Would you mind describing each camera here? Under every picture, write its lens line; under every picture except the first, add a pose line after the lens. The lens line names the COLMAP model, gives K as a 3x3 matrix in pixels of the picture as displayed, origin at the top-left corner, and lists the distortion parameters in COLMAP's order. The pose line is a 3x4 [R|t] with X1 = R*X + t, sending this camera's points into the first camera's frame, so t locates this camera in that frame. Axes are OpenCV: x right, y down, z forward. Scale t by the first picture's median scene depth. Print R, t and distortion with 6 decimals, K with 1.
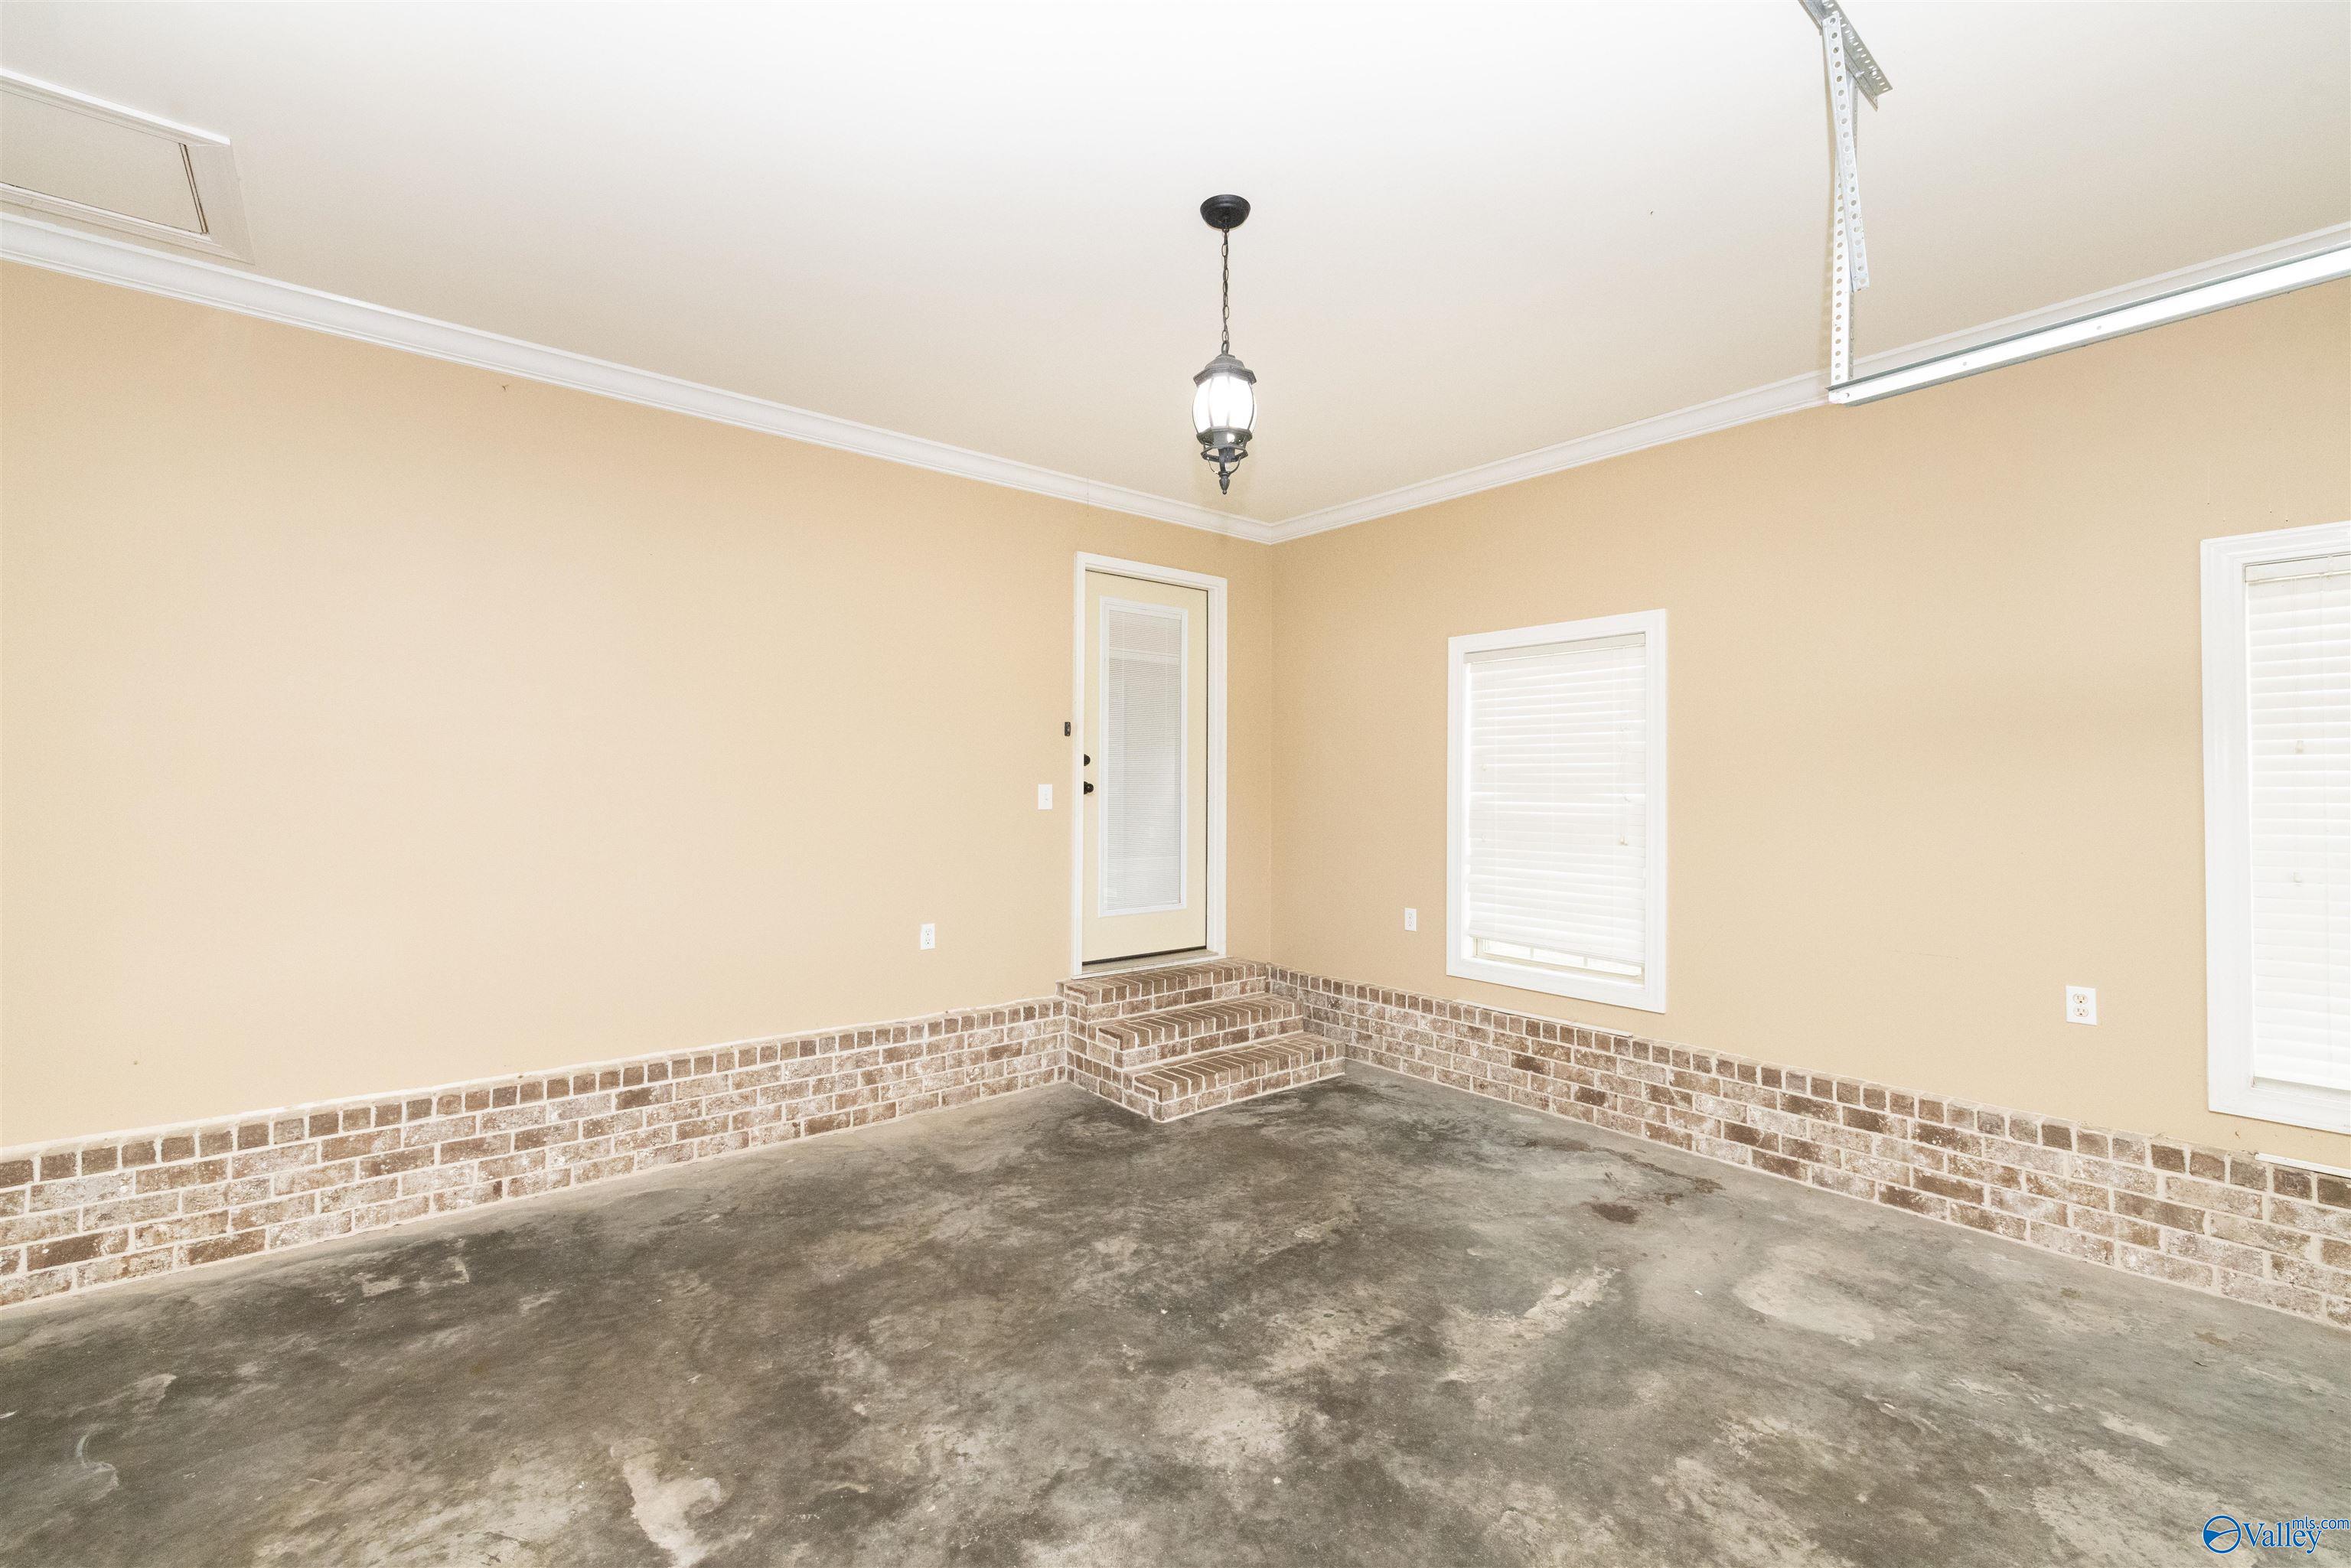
lens RADIAL K [[997.5, 0, 1170.3], [0, 997.5, 767.3], [0, 0, 1]] dist [0.000613, -0.000376]
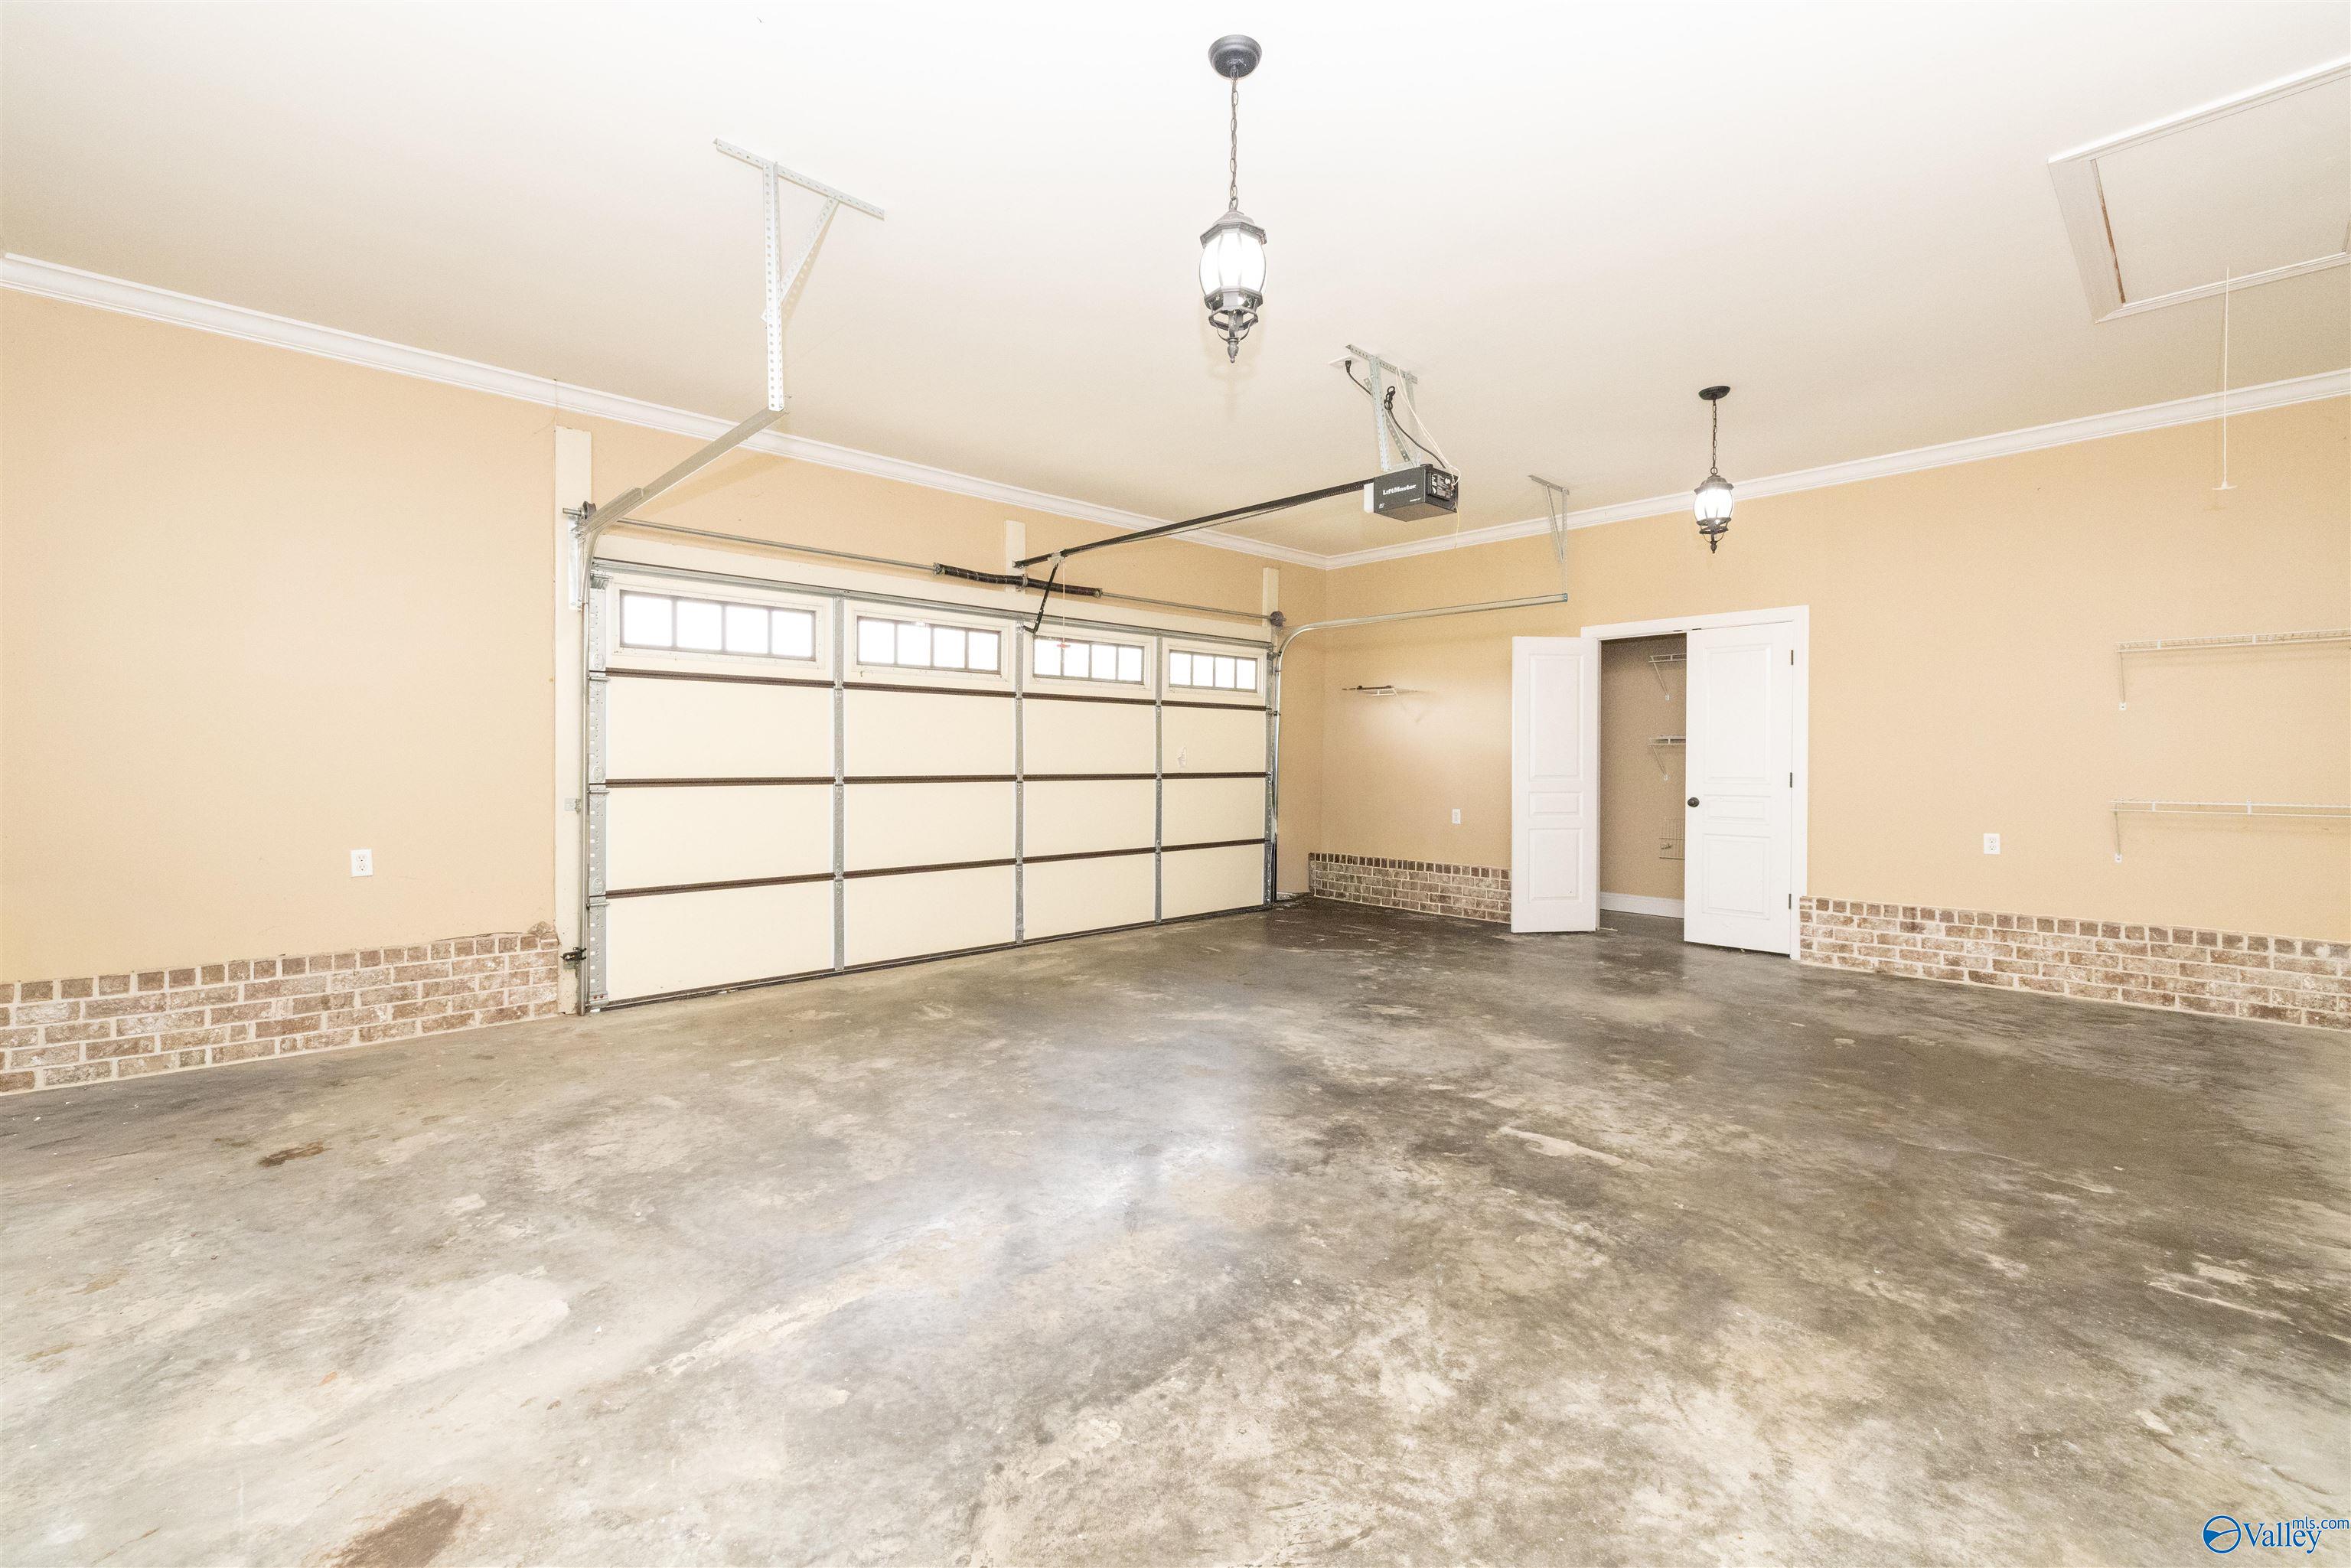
lens RADIAL K [[997.5, 0, 1170.3], [0, 997.5, 767.3], [0, 0, 1]] dist [0.000613, -0.000376]
pose [[-0.997950, -0.011654, -0.062920, 0.168167], [-0.010680, 0.999818, -0.015796, 0.123620], [0.063093, -0.015091, -0.997894, 1.931355]]
